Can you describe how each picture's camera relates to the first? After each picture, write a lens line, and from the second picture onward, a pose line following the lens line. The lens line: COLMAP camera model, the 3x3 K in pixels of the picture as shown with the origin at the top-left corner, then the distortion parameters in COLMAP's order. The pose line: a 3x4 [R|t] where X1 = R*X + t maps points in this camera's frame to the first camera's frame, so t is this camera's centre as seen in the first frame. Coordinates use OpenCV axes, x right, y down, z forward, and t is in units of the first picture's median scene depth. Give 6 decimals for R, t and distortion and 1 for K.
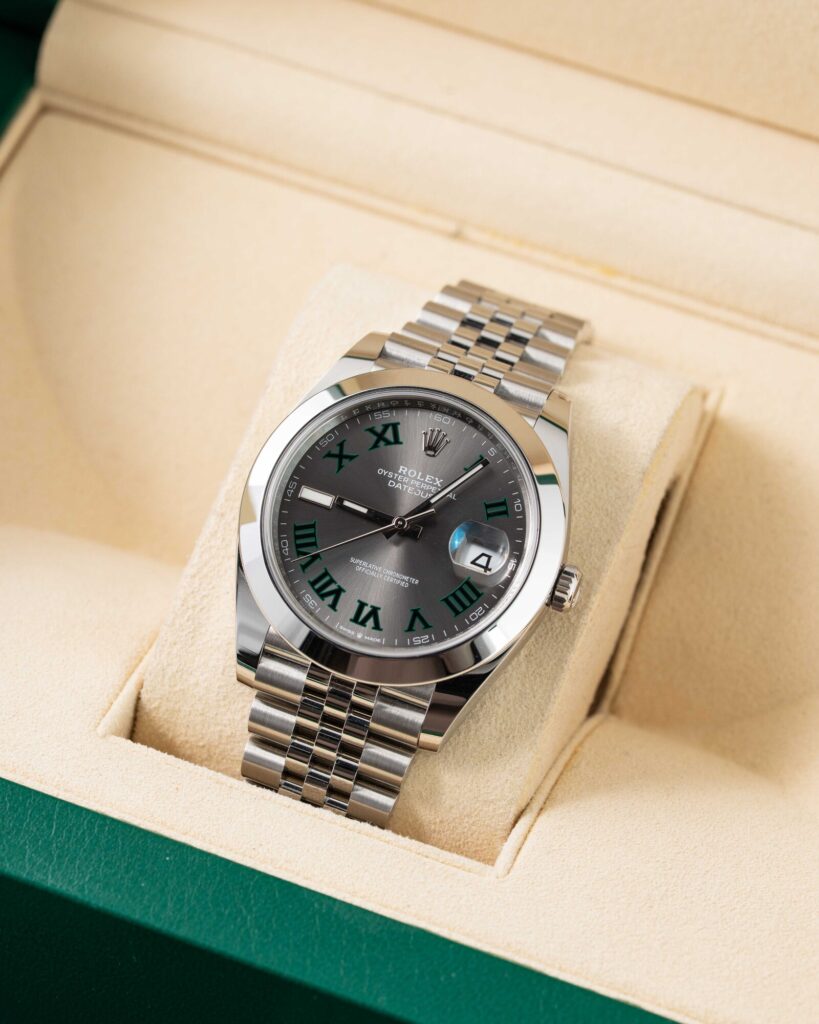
lens RADIAL K [[3559.9, 0, 409.5], [0, 3559.9, 512.0], [0, 0, 1]] dist [0.090409, -0.525500]
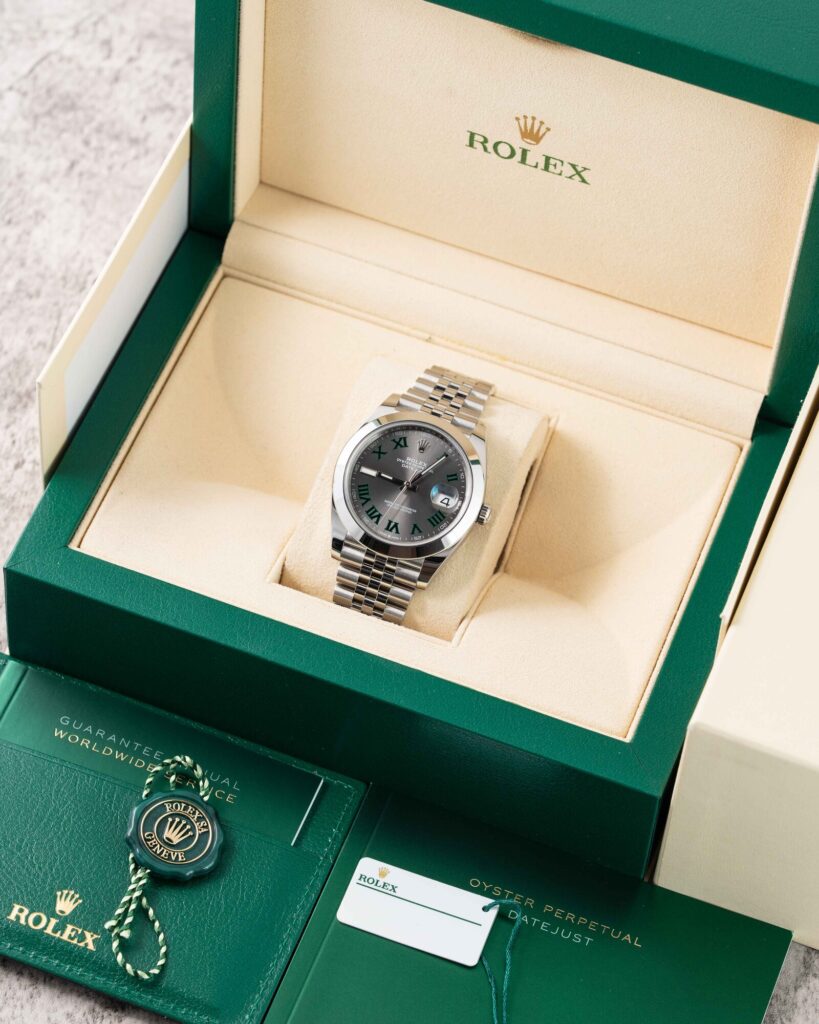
lens RADIAL K [[3559.9, 0, 409.5], [0, 3559.9, 512.0], [0, 0, 1]] dist [0.090409, -0.525500]
pose [[0.999206, -0.001274, 0.039828, -0.086600], [-0.000195, 0.999320, 0.036860, -0.058808], [-0.039848, -0.036838, 0.998526, -1.141536]]
